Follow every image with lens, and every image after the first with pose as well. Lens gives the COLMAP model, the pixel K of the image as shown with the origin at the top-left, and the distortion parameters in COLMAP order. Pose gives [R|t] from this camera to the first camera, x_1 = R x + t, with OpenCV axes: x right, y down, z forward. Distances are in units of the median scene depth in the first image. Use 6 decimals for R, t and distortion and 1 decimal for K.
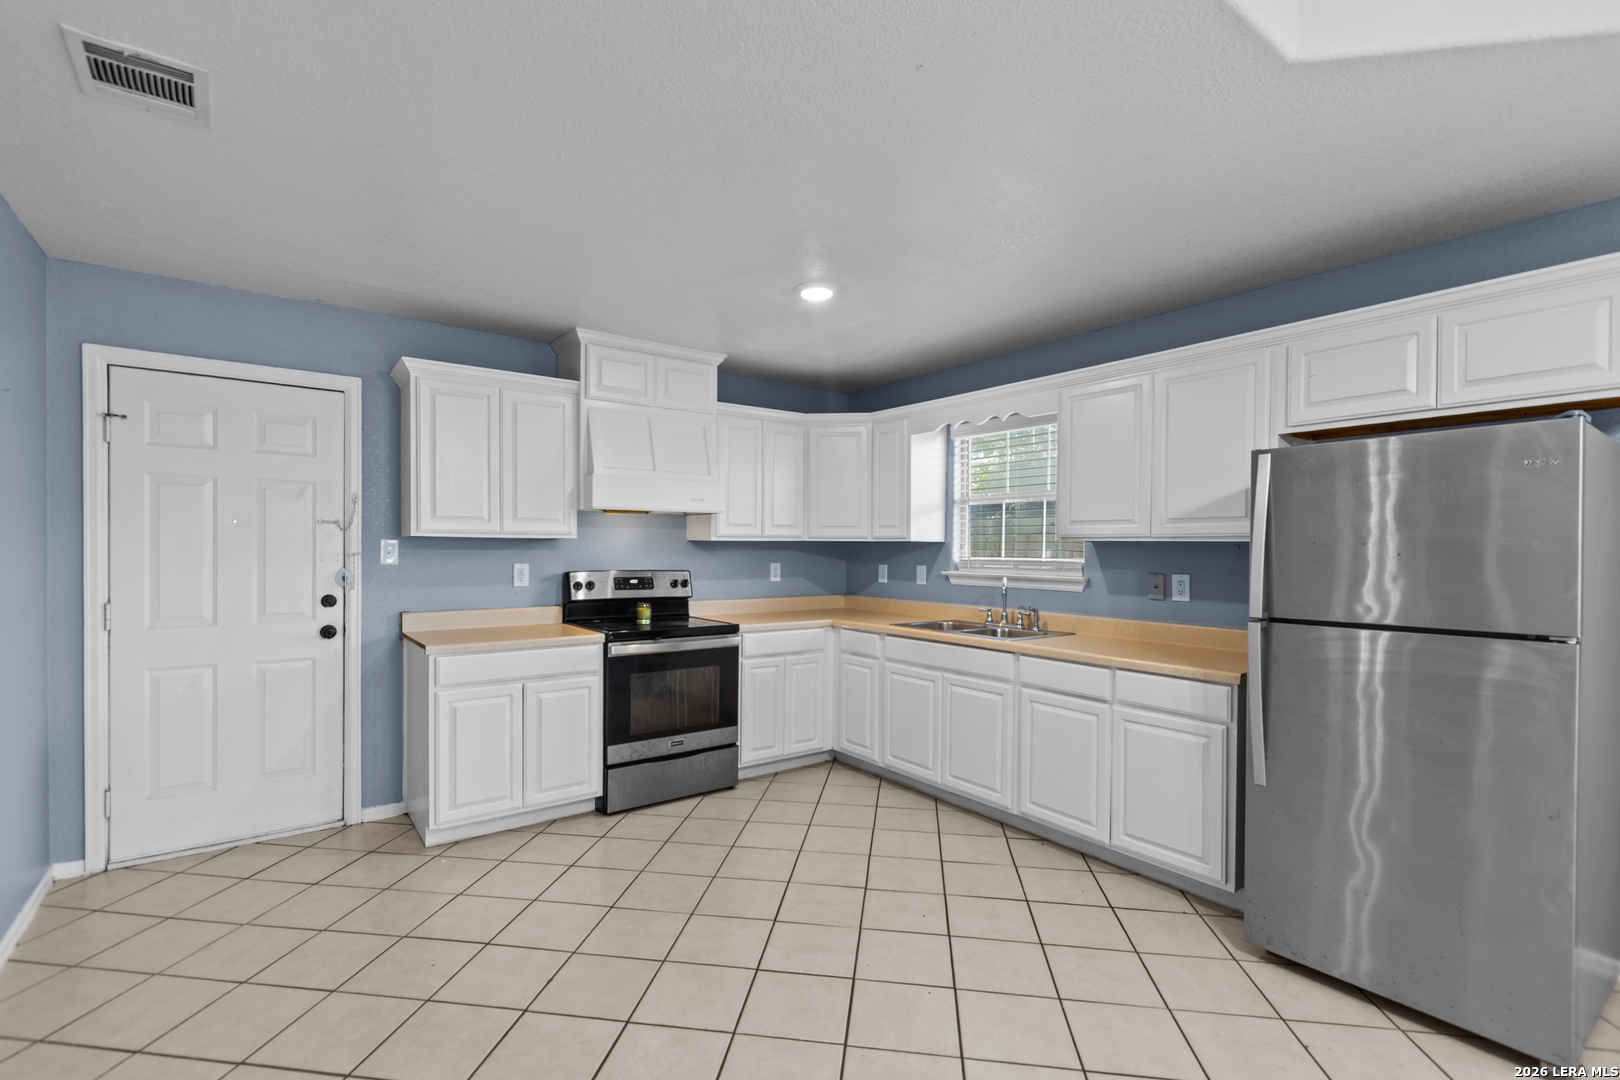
lens RADIAL K [[740.3, 0, 806.9], [0, 740.3, 561.2], [0, 0, 1]] dist [0.003308, 0.000478]
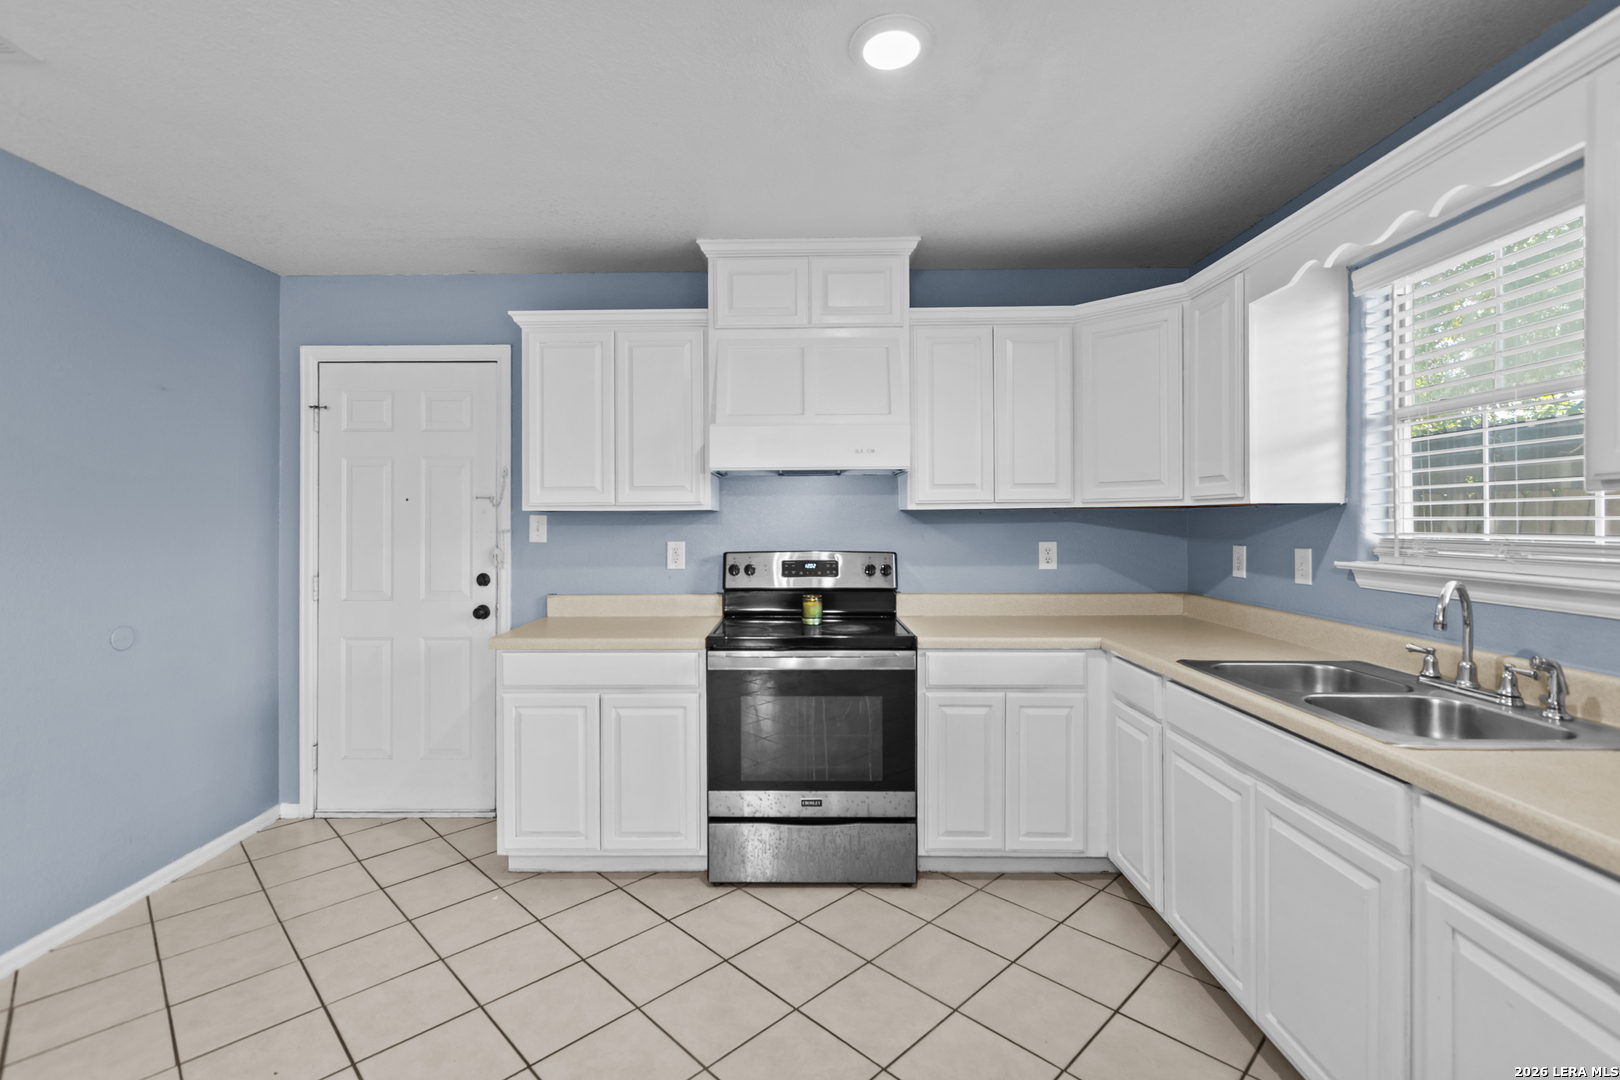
lens RADIAL K [[729.2, 0, 797.5], [0, 729.2, 523.2], [0, 0, 1]] dist [0.005775, 0.000196]
pose [[0.791706, -0.008619, -0.610842, 0.227030], [-0.001015, 0.999881, -0.015425, -0.005108], [0.610902, 0.012832, 0.791602, 0.435975]]
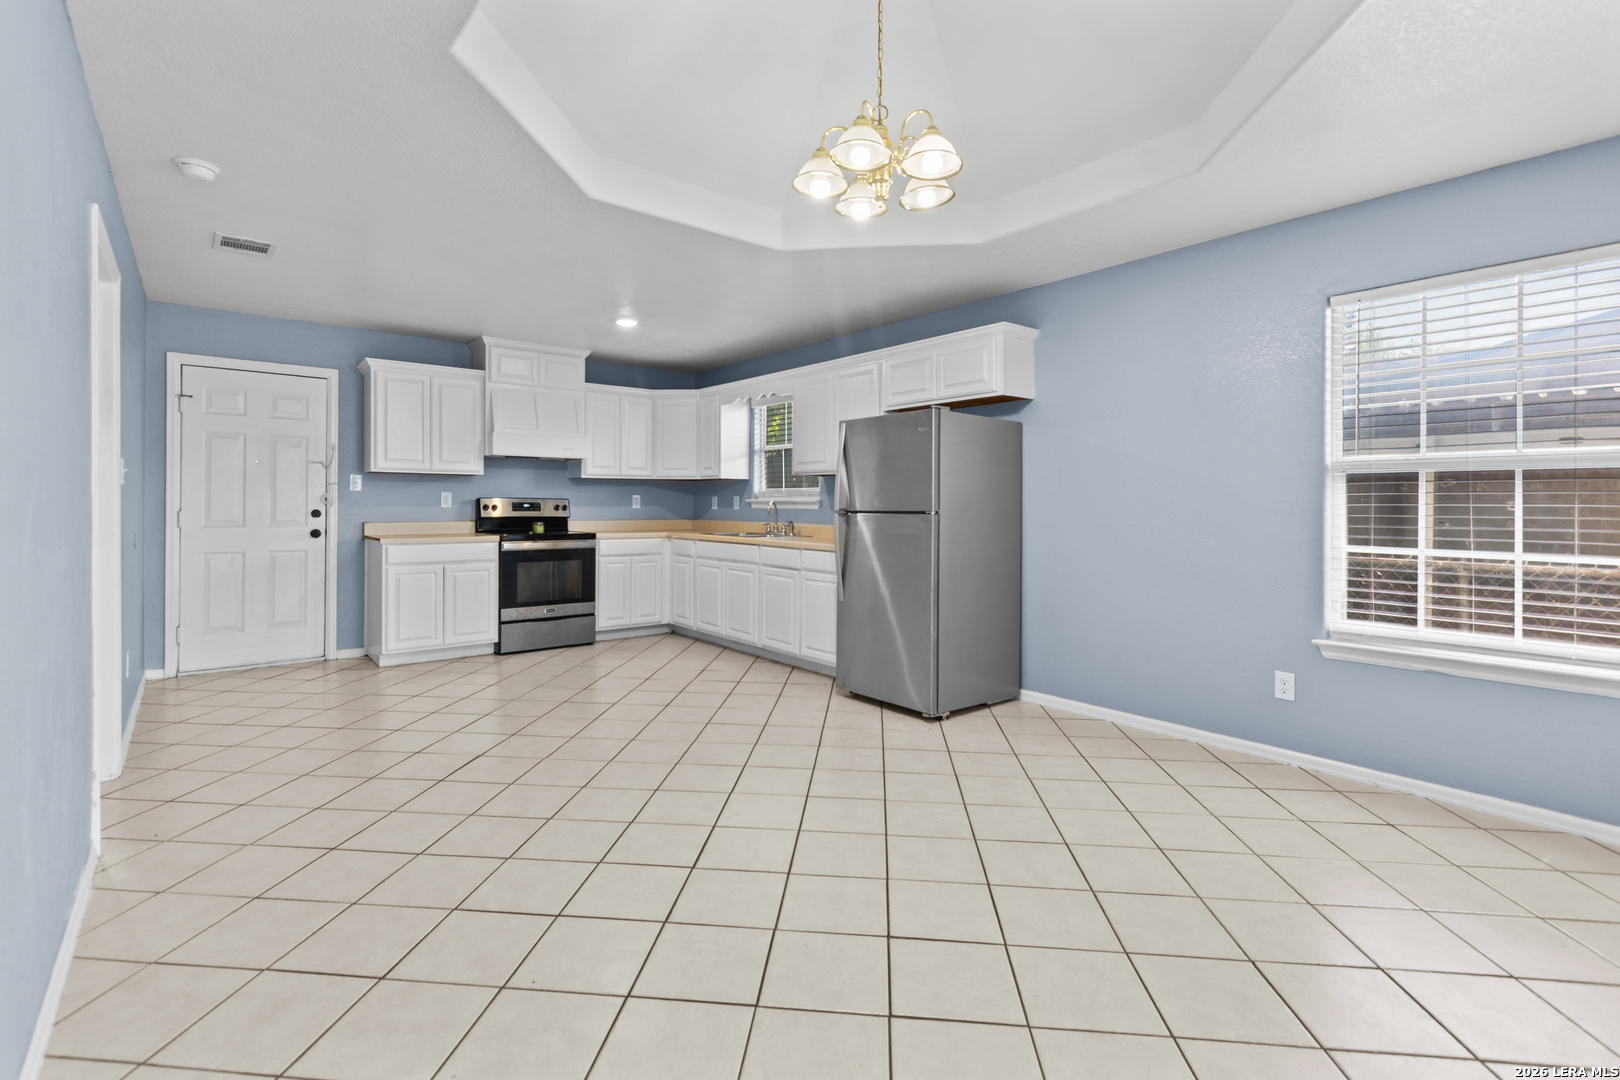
lens RADIAL K [[742.4, 0, 798.0], [0, 742.4, 506.3], [0, 0, 1]] dist [0.009727, 0.000124]
pose [[0.999286, -0.001541, 0.037762, 0.264385], [0.002041, 0.999911, -0.013210, 0.053570], [-0.037739, 0.013278, 0.999199, -0.520086]]
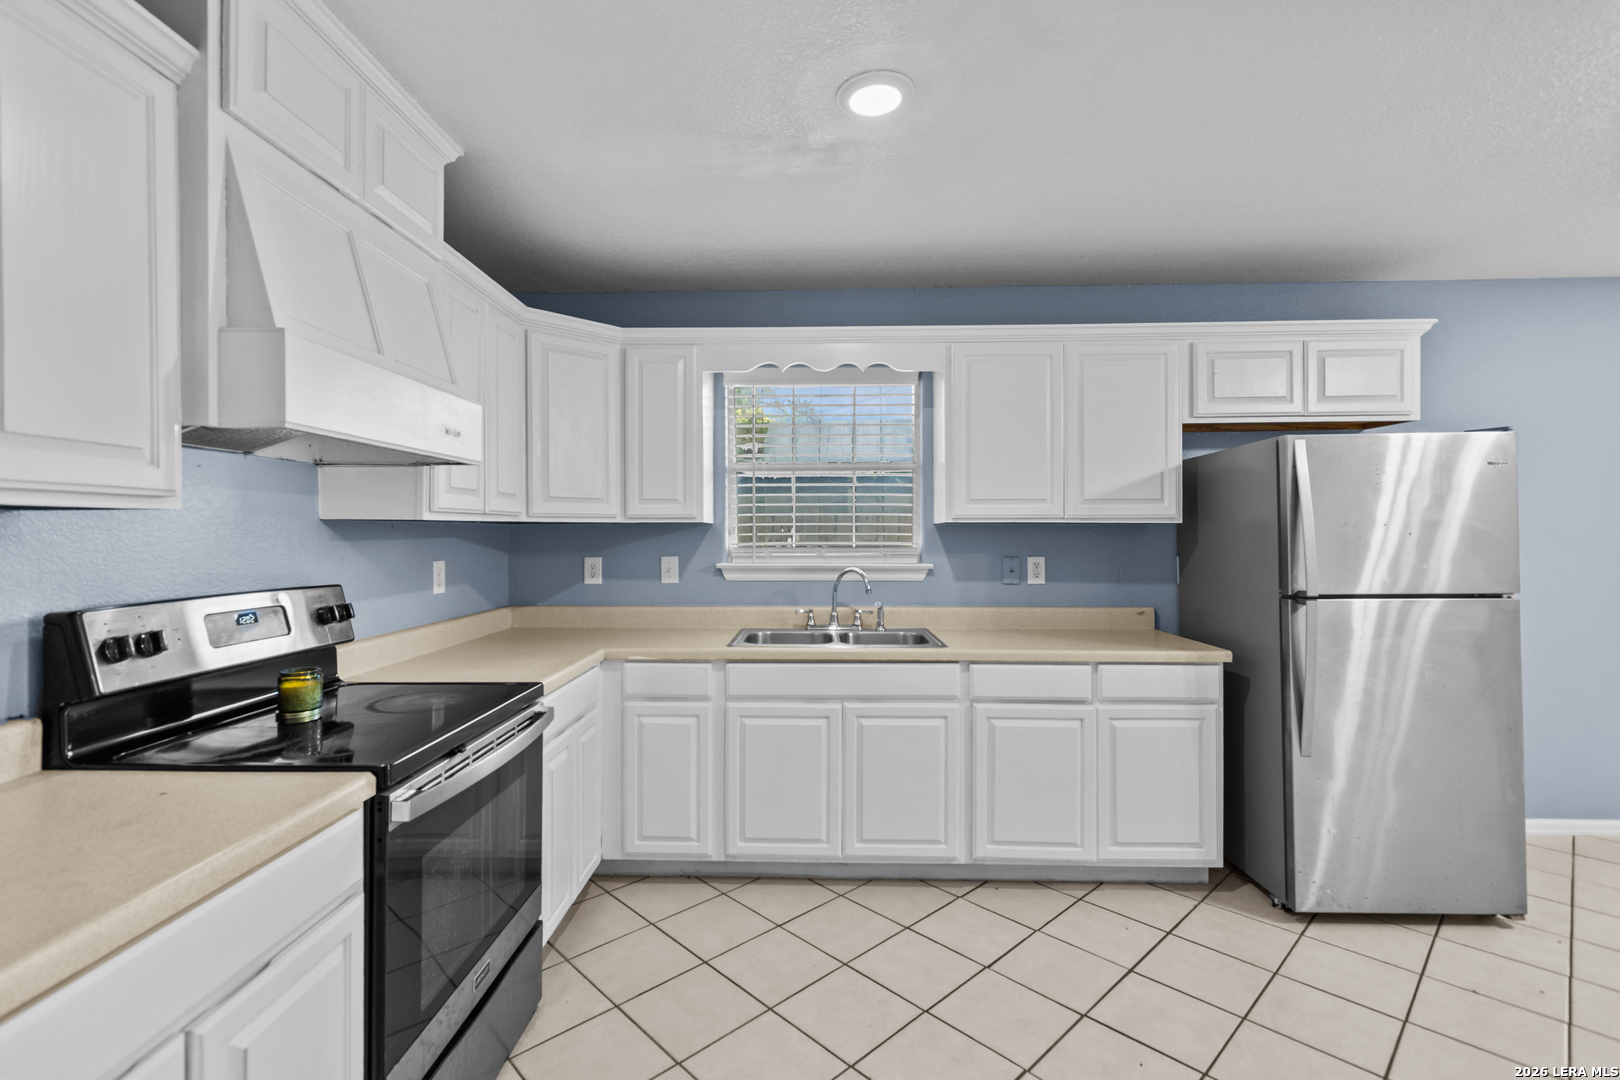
lens RADIAL K [[740.2, 0, 803.8], [0, 740.2, 535.7], [0, 0, 1]] dist [0.002073, 0.000170]
pose [[0.618849, -0.011253, 0.785430, -0.391790], [0.020431, 0.999790, -0.001774, -0.012590], [-0.785244, 0.017145, 0.618949, 0.552784]]
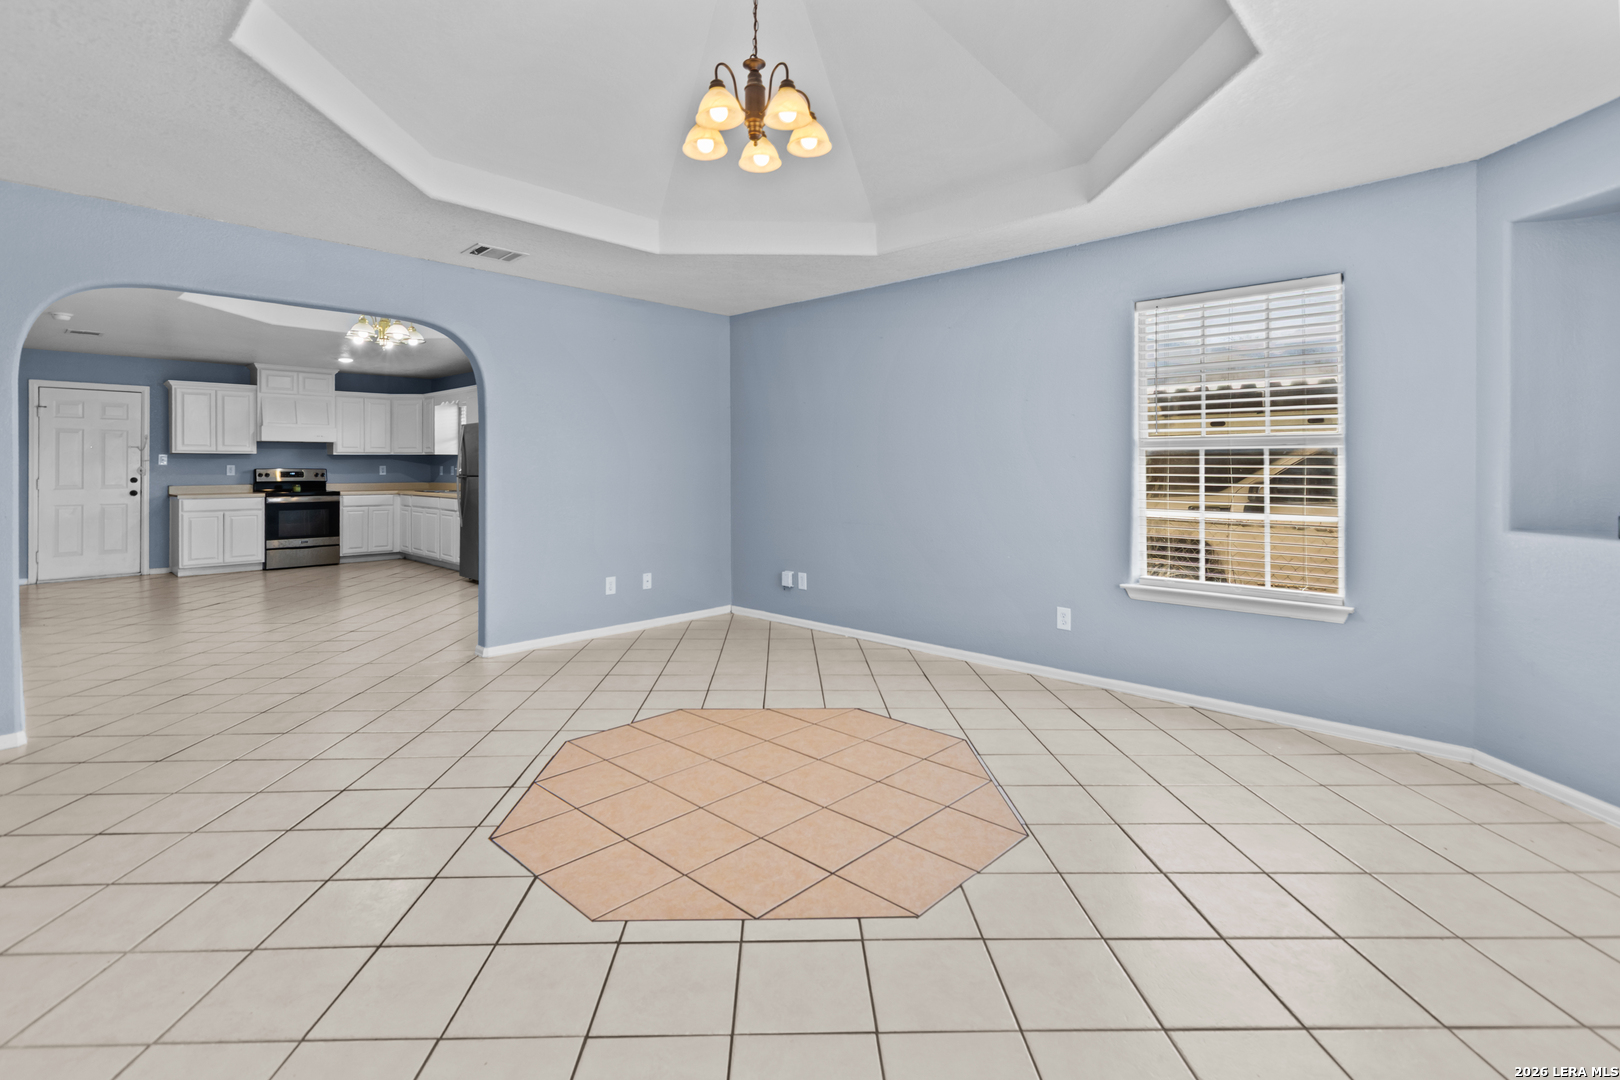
lens RADIAL K [[753.6, 0, 812.0], [0, 753.6, 466.3], [0, 0, 1]] dist [-0.000348, -0.000595]
pose [[0.984507, -0.008671, 0.175130, 0.950300], [0.011847, 0.999784, -0.017094, 0.067213], [-0.174944, 0.018904, 0.984397, -1.556136]]
